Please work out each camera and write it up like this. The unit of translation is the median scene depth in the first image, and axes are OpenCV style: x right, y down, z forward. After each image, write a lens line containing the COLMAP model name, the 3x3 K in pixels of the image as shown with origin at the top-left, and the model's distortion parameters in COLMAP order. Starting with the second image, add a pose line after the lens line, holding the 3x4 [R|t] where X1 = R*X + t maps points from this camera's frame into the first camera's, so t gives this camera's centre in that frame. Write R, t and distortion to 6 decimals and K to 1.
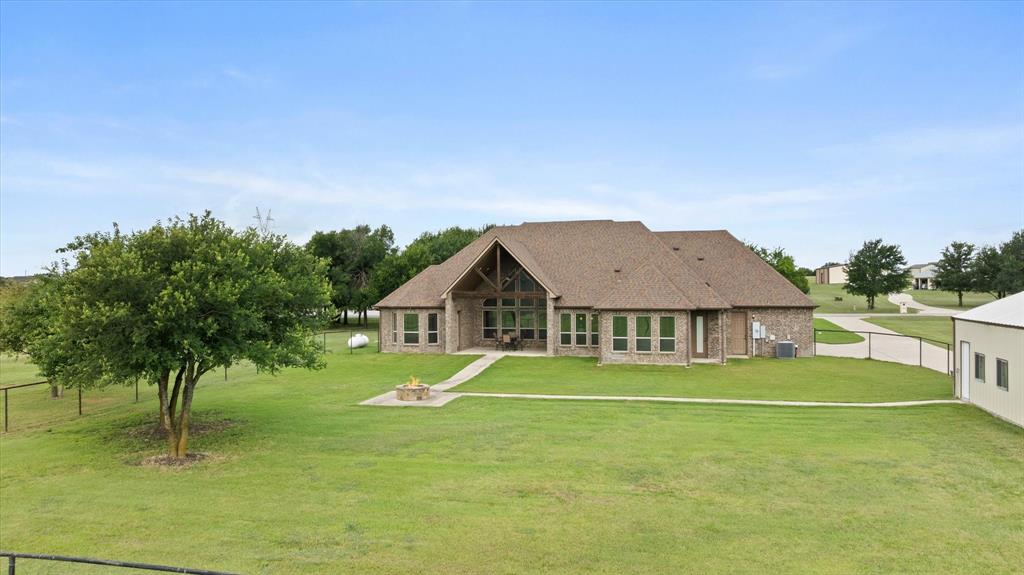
lens RADIAL K [[676.0, 0, 511.2], [0, 676.0, 285.2], [0, 0, 1]] dist [-0.006248, -0.002060]
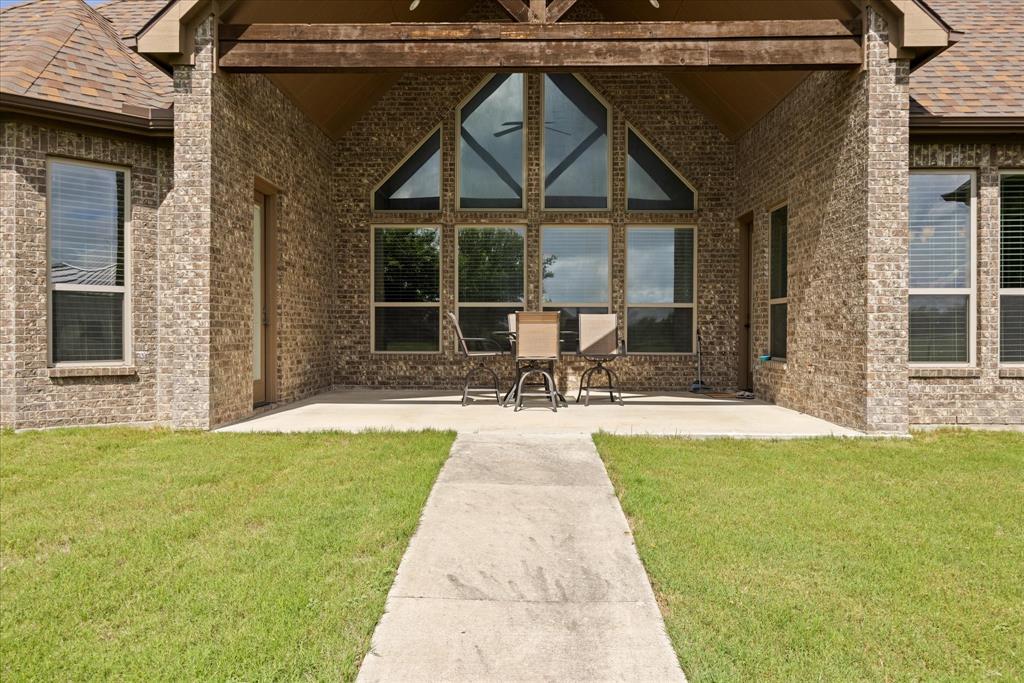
lens RADIAL K [[733.0, 0, 510.8], [0, 733.0, 338.6], [0, 0, 1]] dist [0.008784, 0.002146]
pose [[0.971503, 0.010714, 0.236784, -0.066694], [-0.011957, 0.999921, 0.003815, 0.087013], [-0.236725, -0.006537, 0.971555, 0.892471]]
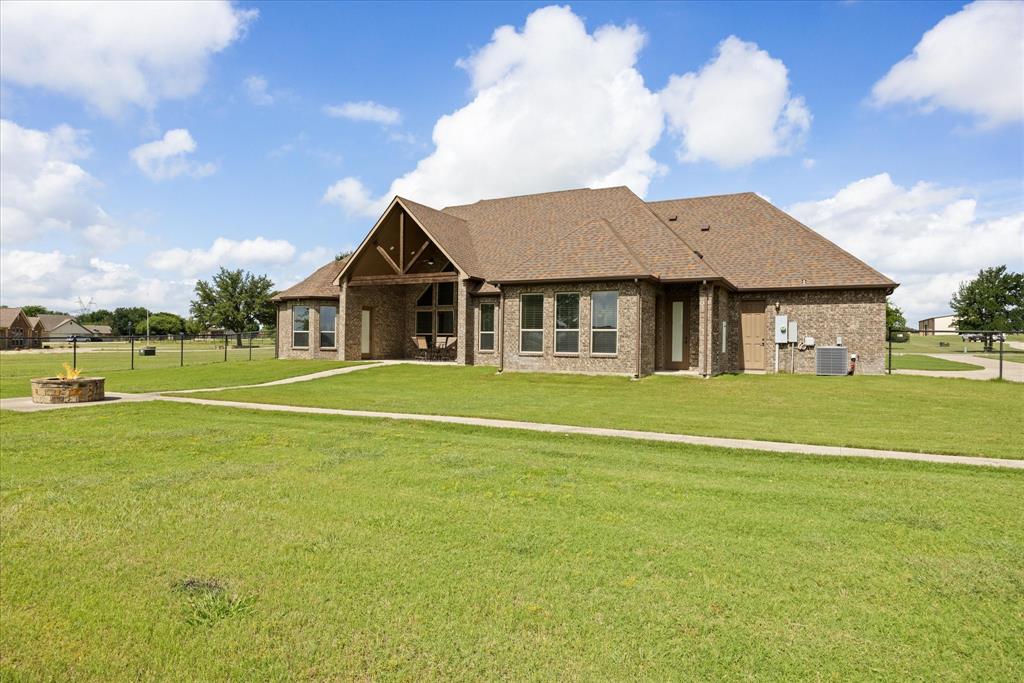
lens RADIAL K [[566.0, 0, 513.0], [0, 566.0, 346.2], [0, 0, 1]] dist [-0.005870, 0.005091]
pose [[0.979265, 0.021249, -0.201467, 0.234388], [-0.020227, 0.999770, 0.007132, 0.084202], [0.201572, -0.002909, 0.979469, 0.467435]]
